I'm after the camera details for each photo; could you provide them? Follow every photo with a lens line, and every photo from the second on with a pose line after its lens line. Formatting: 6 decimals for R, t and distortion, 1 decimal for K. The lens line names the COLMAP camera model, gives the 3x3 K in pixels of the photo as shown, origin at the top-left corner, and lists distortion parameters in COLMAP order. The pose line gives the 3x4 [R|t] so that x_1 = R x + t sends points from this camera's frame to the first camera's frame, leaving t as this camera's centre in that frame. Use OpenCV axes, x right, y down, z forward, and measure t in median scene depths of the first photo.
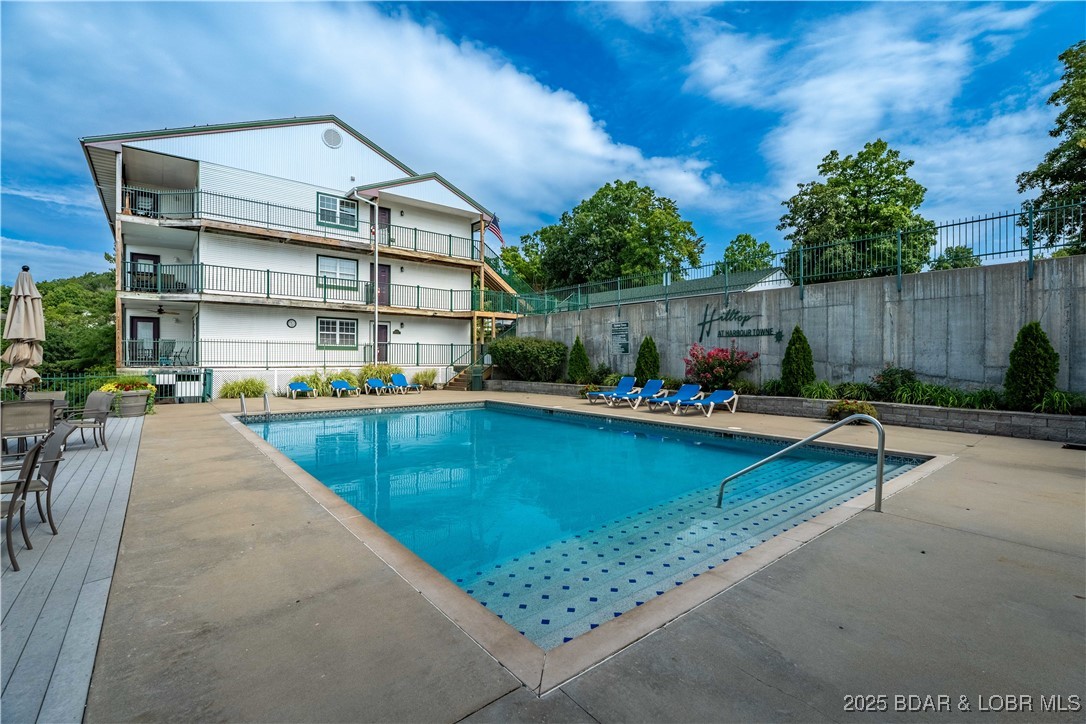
lens RADIAL K [[481.2, 0, 542.6], [0, 481.2, 360.7], [0, 0, 1]] dist [-0.005219, 0.000277]
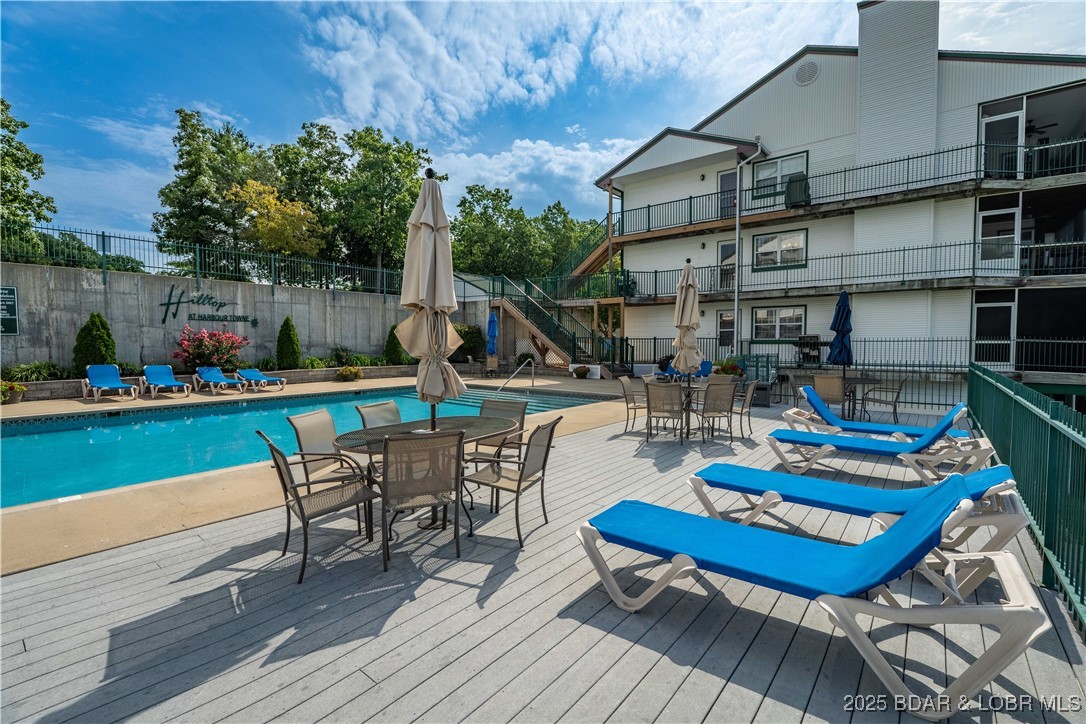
lens RADIAL K [[481.2, 0, 546.3], [0, 481.2, 357.5], [0, 0, 1]] dist [-0.005219, 0.000277]
pose [[-0.207272, -0.034259, 0.977683, -0.855417], [0.003107, 0.999359, 0.035677, -0.004123], [-0.978279, 0.010432, -0.207032, 0.529396]]
